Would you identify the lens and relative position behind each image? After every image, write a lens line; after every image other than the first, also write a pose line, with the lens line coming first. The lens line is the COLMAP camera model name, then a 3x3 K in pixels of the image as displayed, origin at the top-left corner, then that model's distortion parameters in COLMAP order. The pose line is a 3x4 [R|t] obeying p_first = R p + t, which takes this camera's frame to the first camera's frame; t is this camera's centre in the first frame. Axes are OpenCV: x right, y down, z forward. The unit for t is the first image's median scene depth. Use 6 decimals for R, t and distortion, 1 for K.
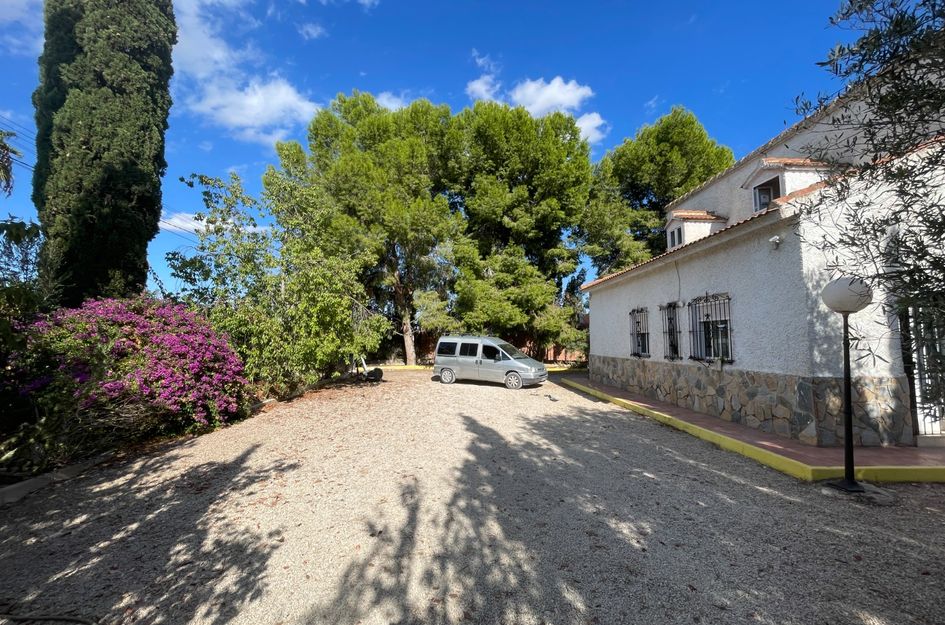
lens RADIAL K [[382.0, 0, 468.3], [0, 382.0, 311.4], [0, 0, 1]] dist [-0.000986, 0.000138]
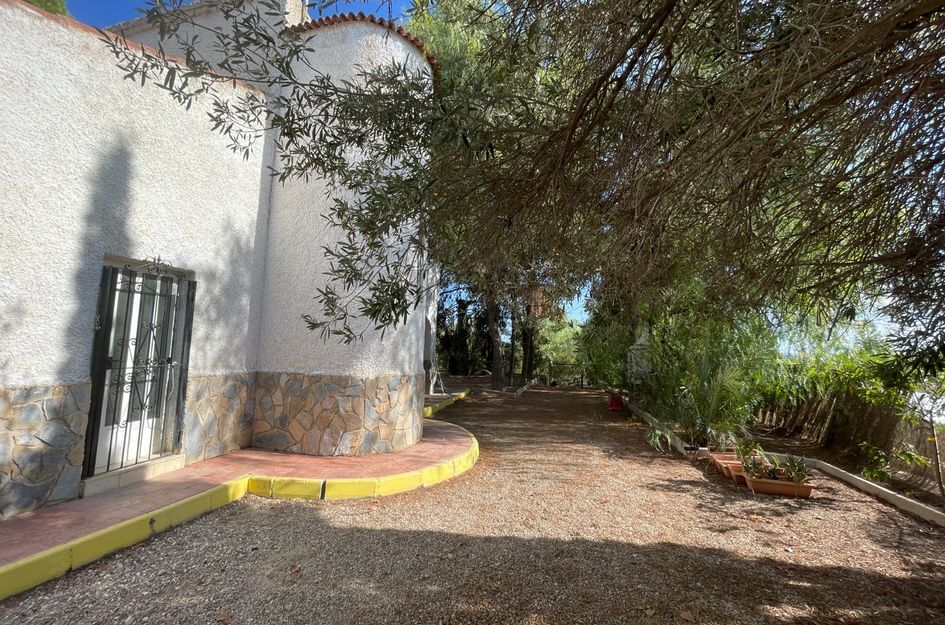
lens RADIAL K [[379.2, 0, 470.1], [0, 379.2, 311.6], [0, 0, 1]] dist [-0.000697, -0.000134]
pose [[0.293730, 0.100373, 0.950604, 0.545566], [-0.095987, 0.992542, -0.075142, 0.035072], [-0.951057, -0.069174, 0.301173, 0.184426]]
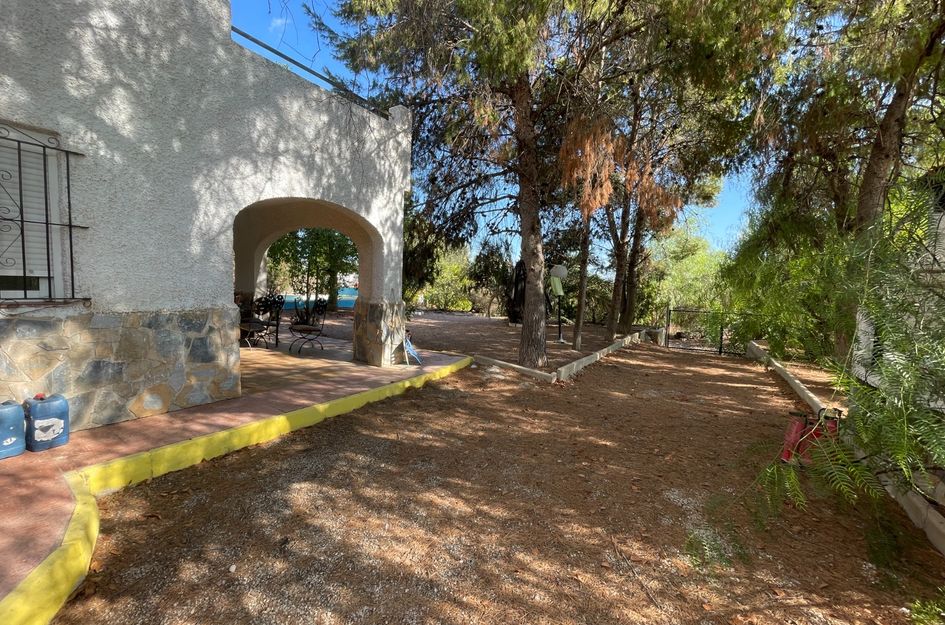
lens RADIAL K [[378.5, 0, 472.5], [0, 378.5, 312.5], [0, 0, 1]] dist [0.002443, -0.003796]
pose [[0.568373, -0.038213, 0.821883, 1.397098], [-0.095953, 0.989026, 0.112341, 0.038105], [-0.817156, -0.142714, 0.558469, 0.178051]]
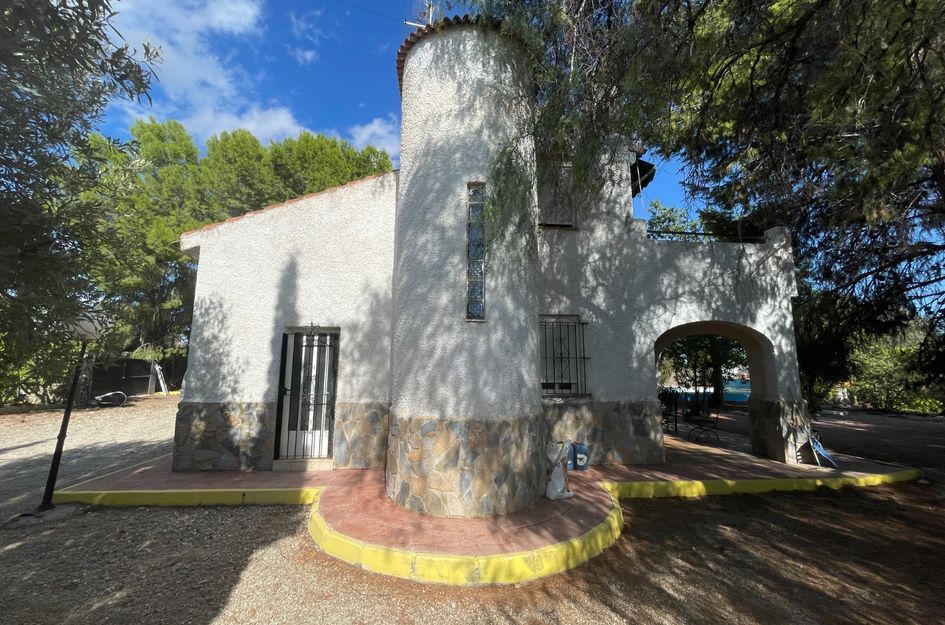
lens RADIAL K [[382.0, 0, 468.3], [0, 382.0, 311.4], [0, 0, 1]] dist [-0.000986, 0.000138]
pose [[0.998402, 0.017121, 0.053862, 1.185376], [-0.013286, 0.997404, -0.070773, -0.006420], [-0.054934, 0.069944, 0.996037, -0.063517]]
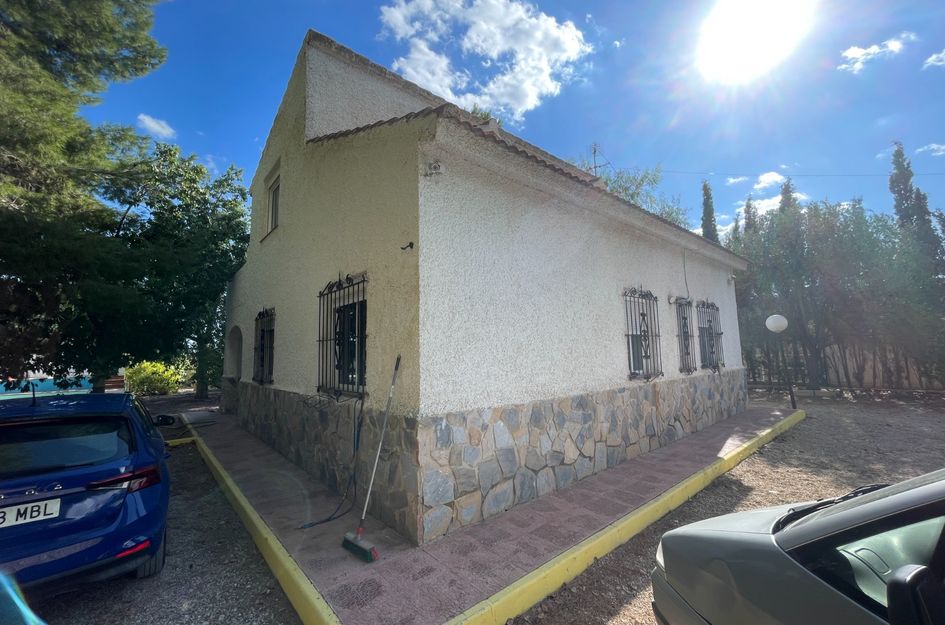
lens RADIAL K [[379.2, 0, 470.1], [0, 379.2, 311.6], [0, 0, 1]] dist [-0.000697, -0.000134]
pose [[-0.621058, 0.093656, 0.778149, 0.256203], [-0.039082, 0.987899, -0.150093, 0.164837], [-0.782790, -0.123628, -0.609882, 2.172329]]
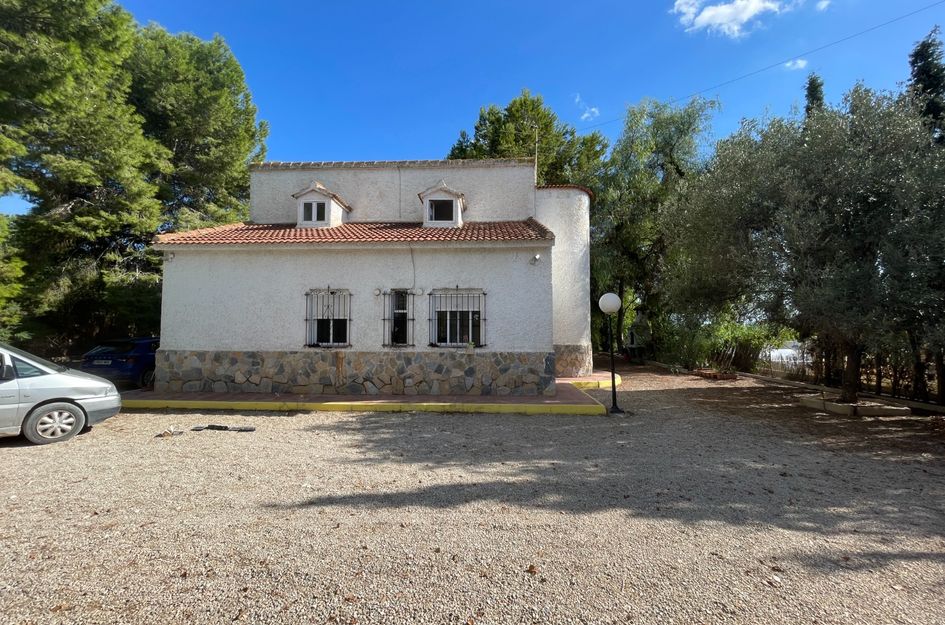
lens RADIAL K [[379.2, 0, 470.1], [0, 379.2, 311.6], [0, 0, 1]] dist [-0.000697, -0.000134]
pose [[0.071967, 0.035519, 0.996774, -0.491427], [-0.078315, 0.996482, -0.029854, 0.058862], [-0.994328, -0.075914, 0.074495, 0.905577]]
